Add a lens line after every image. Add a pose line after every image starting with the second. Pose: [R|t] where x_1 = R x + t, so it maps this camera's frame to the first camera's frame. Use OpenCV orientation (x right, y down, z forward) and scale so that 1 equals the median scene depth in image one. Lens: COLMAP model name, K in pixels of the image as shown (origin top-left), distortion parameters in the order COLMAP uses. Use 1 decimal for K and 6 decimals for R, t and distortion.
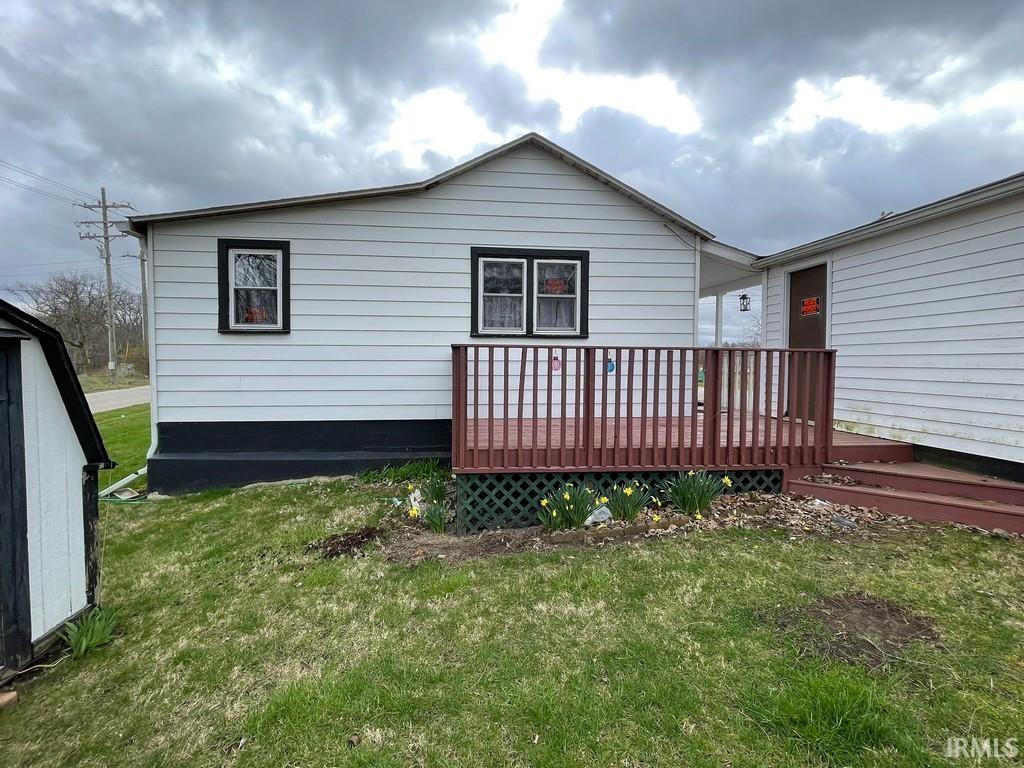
lens RADIAL K [[467.9, 0, 512.0], [0, 467.9, 384.0], [0, 0, 1]] dist [-0.021915, 0.000080]
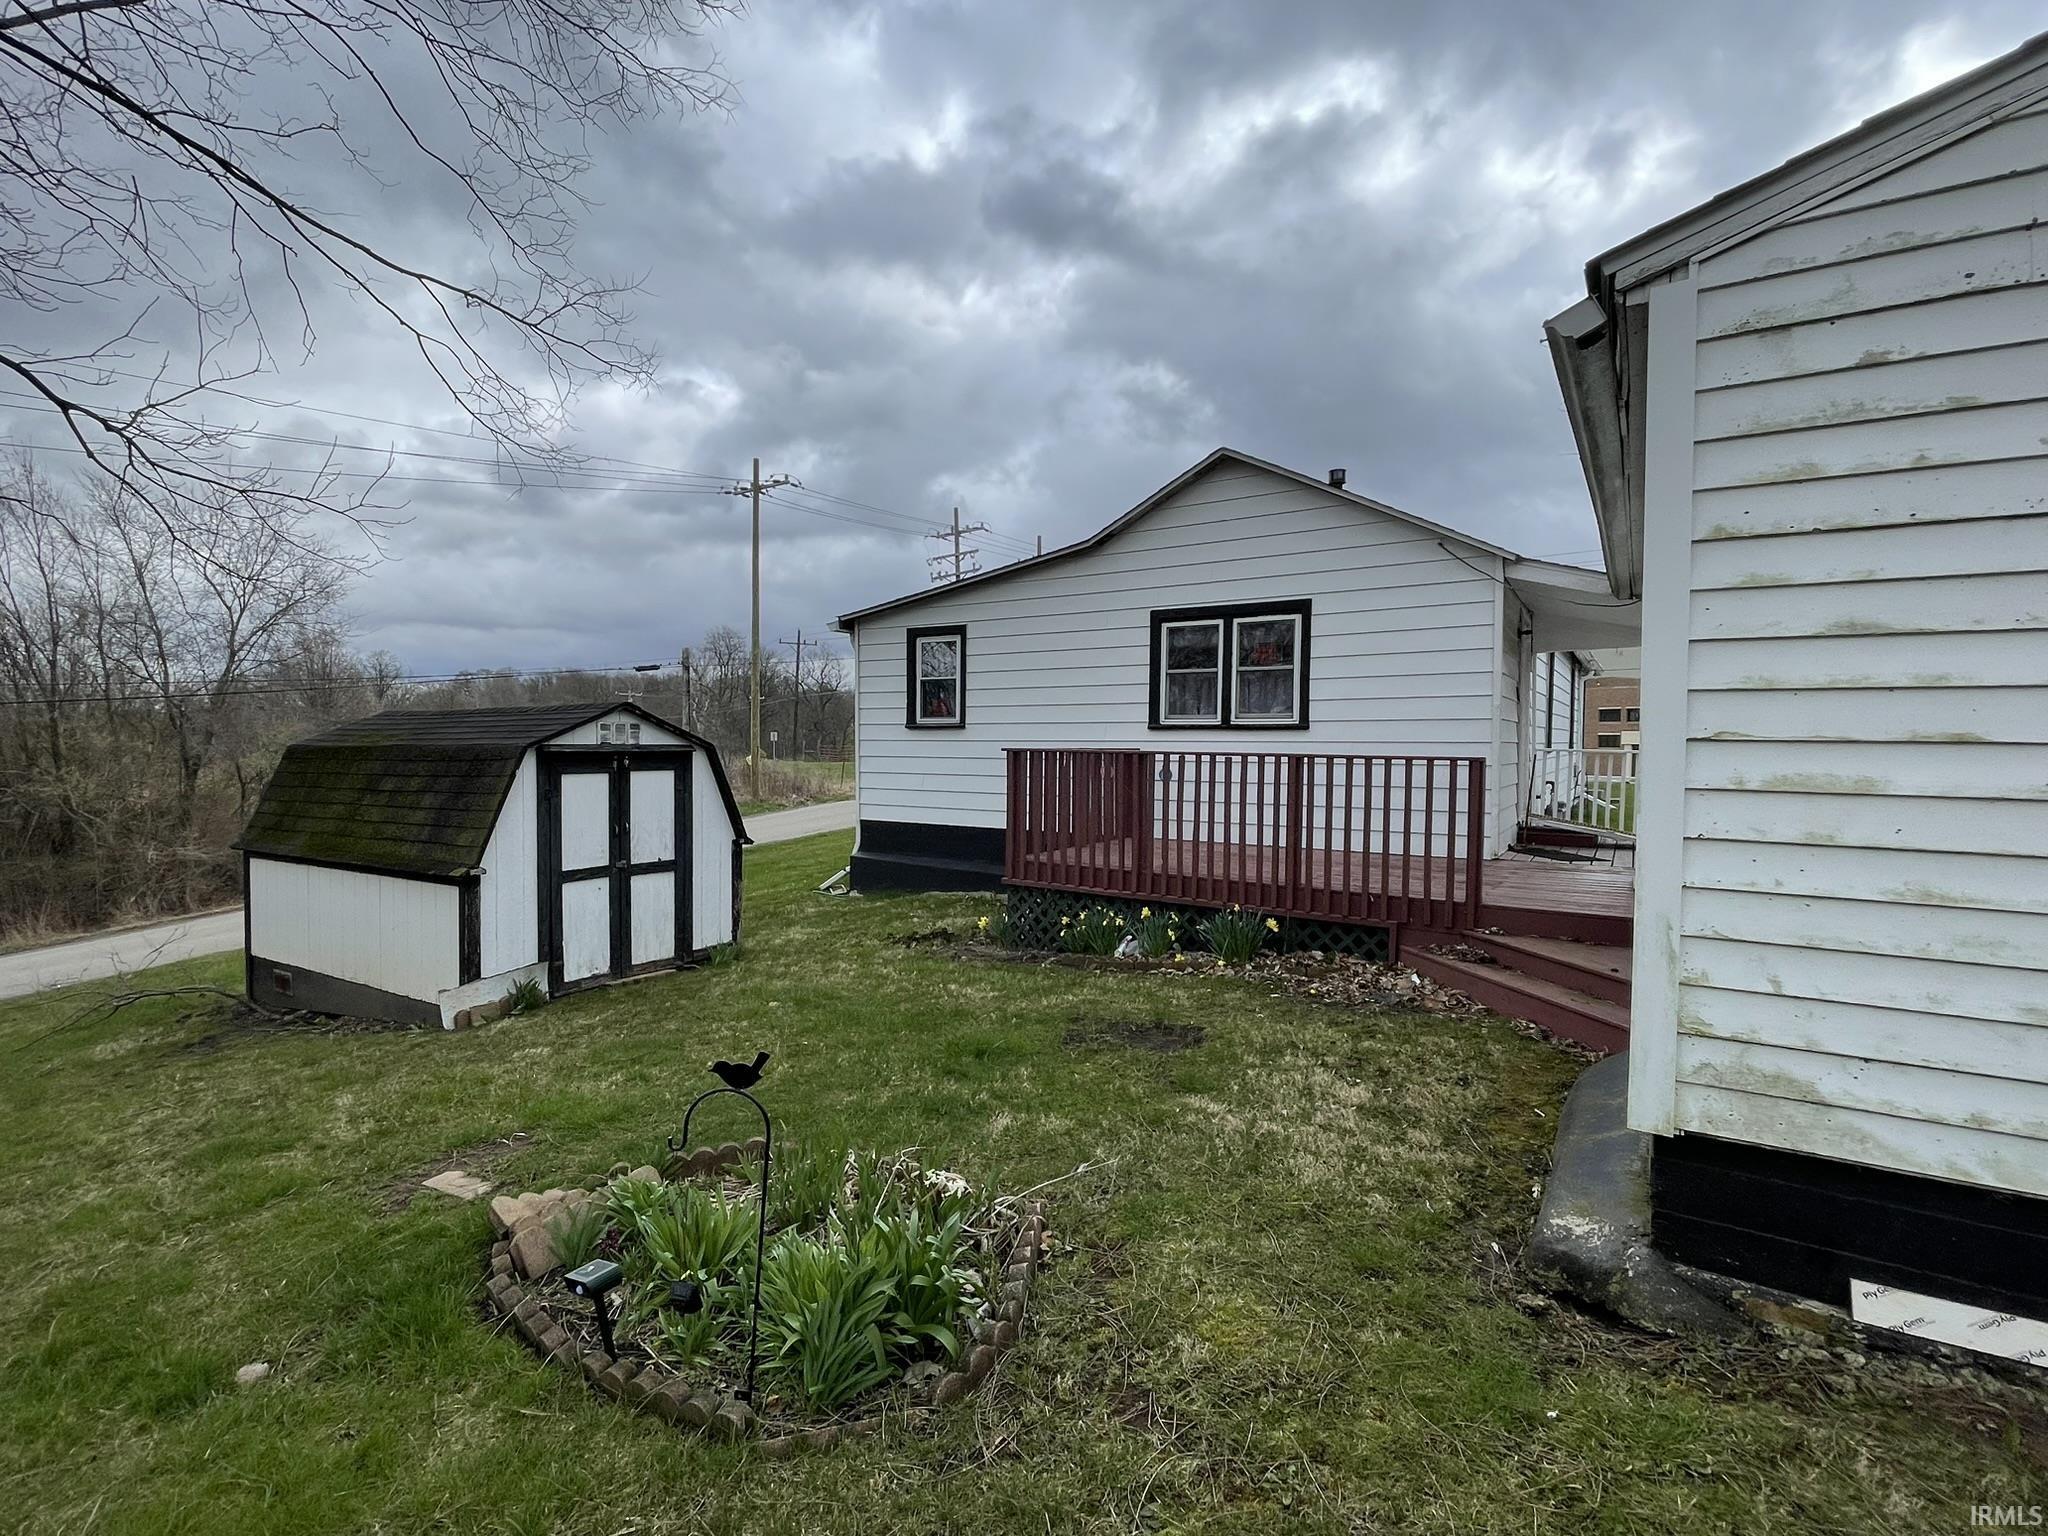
lens RADIAL K [[935.8, 0, 1024.0], [0, 935.8, 768.0], [0, 0, 1]] dist [-0.021915, 0.000080]
pose [[0.769753, 0.017831, -0.638092, 0.724999], [-0.033041, 0.999383, -0.011931, -0.013478], [0.637486, 0.030267, 0.769867, -0.291087]]
